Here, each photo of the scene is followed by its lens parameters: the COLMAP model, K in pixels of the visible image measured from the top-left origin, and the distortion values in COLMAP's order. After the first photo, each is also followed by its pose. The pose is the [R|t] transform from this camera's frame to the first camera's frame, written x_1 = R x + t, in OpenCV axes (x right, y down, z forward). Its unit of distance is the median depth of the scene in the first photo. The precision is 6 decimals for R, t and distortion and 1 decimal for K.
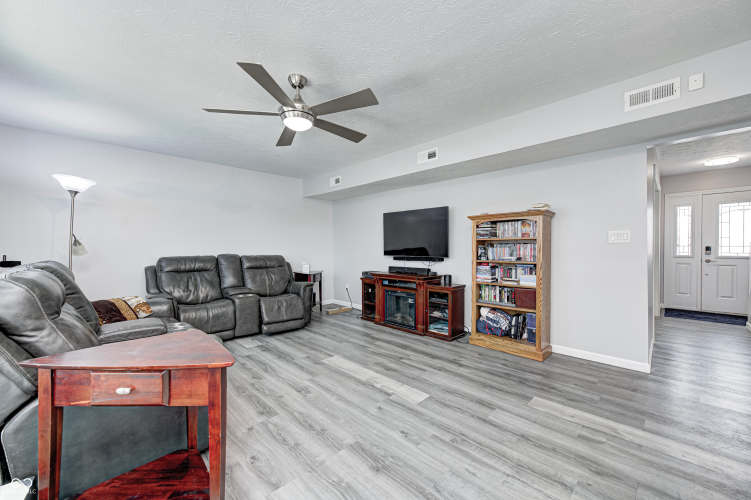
lens RADIAL K [[291.5, 0, 372.2], [0, 291.5, 250.6], [0, 0, 1]] dist [0.003933, 0.000143]
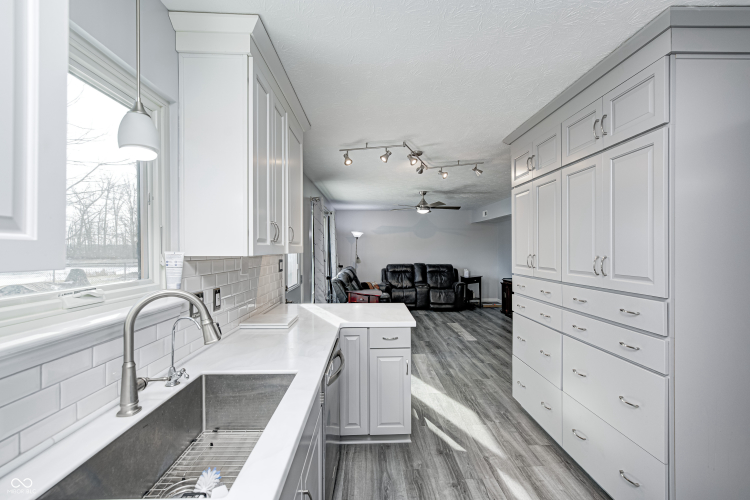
lens RADIAL K [[343.9, 0, 375.1], [0, 343.9, 248.4], [0, 0, 1]] dist [-0.000290, -0.000009]
pose [[0.724203, 0.002353, -0.689583, 0.850806], [-0.003050, 0.999995, 0.000209, -0.088680], [0.689580, 0.001952, 0.724207, -0.777322]]
